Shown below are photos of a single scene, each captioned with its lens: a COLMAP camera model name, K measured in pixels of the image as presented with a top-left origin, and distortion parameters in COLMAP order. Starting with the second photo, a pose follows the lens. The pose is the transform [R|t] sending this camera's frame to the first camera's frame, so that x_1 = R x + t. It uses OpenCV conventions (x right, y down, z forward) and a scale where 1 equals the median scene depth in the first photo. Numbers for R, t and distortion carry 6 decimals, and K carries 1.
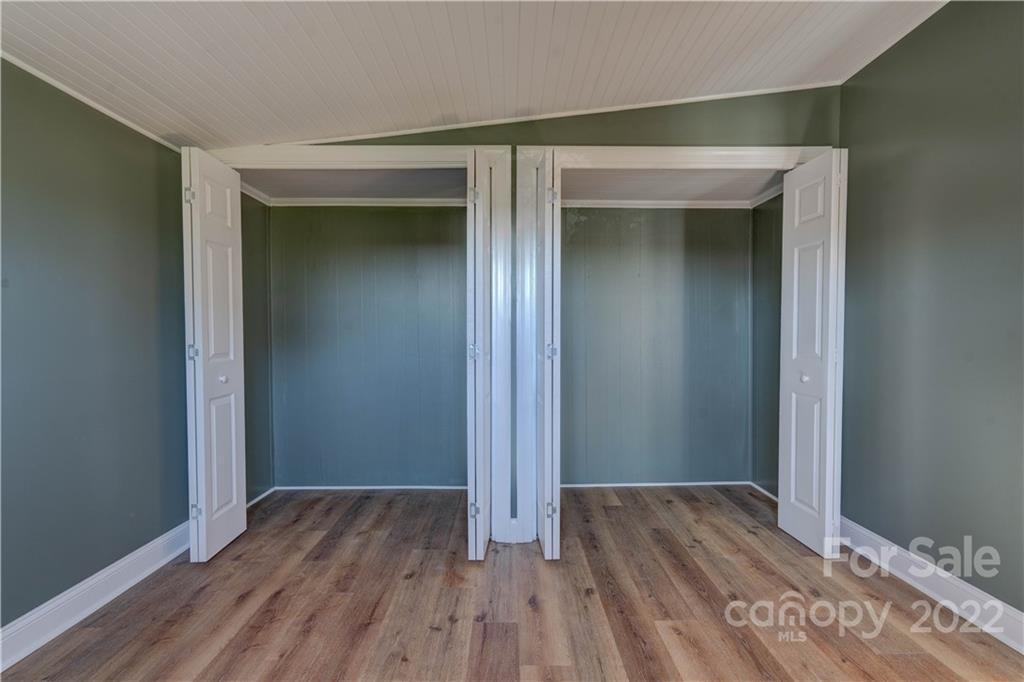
lens RADIAL K [[464.2, 0, 512.4], [0, 464.2, 340.0], [0, 0, 1]] dist [0.002833, 0.000390]
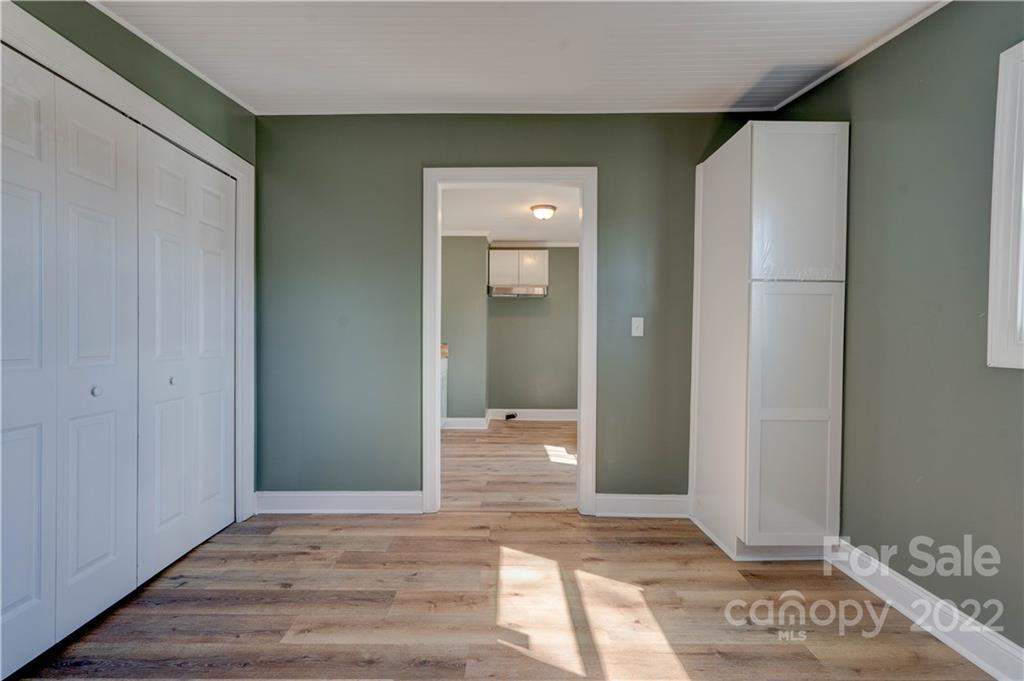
lens RADIAL K [[464.2, 0, 511.6], [0, 464.2, 342.5], [0, 0, 1]] dist [0.002833, 0.000390]
pose [[-0.002490, -0.006467, 0.999976, -0.574864], [0.003172, 0.999974, 0.006475, 0.002213], [-0.999992, 0.003188, -0.002470, 0.501397]]
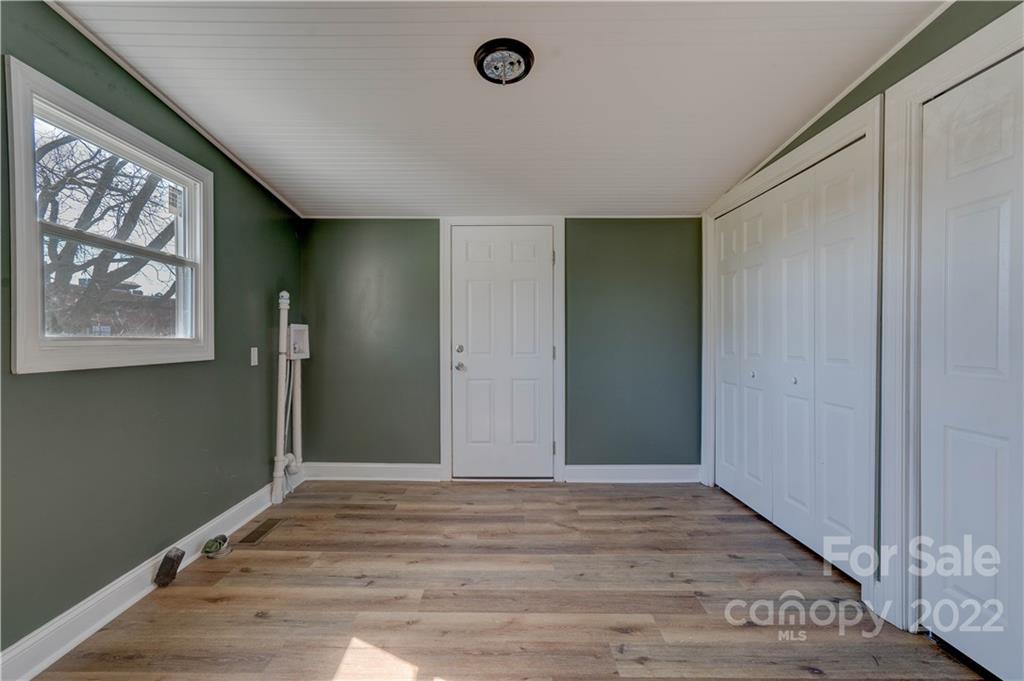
lens RADIAL K [[464.2, 0, 509.6], [0, 464.2, 341.7], [0, 0, 1]] dist [0.002833, 0.000390]
pose [[0.000612, 0.007142, -0.999974, 0.974196], [-0.011974, 0.999903, 0.007134, -0.009790], [0.999928, 0.011970, 0.000698, 0.498419]]
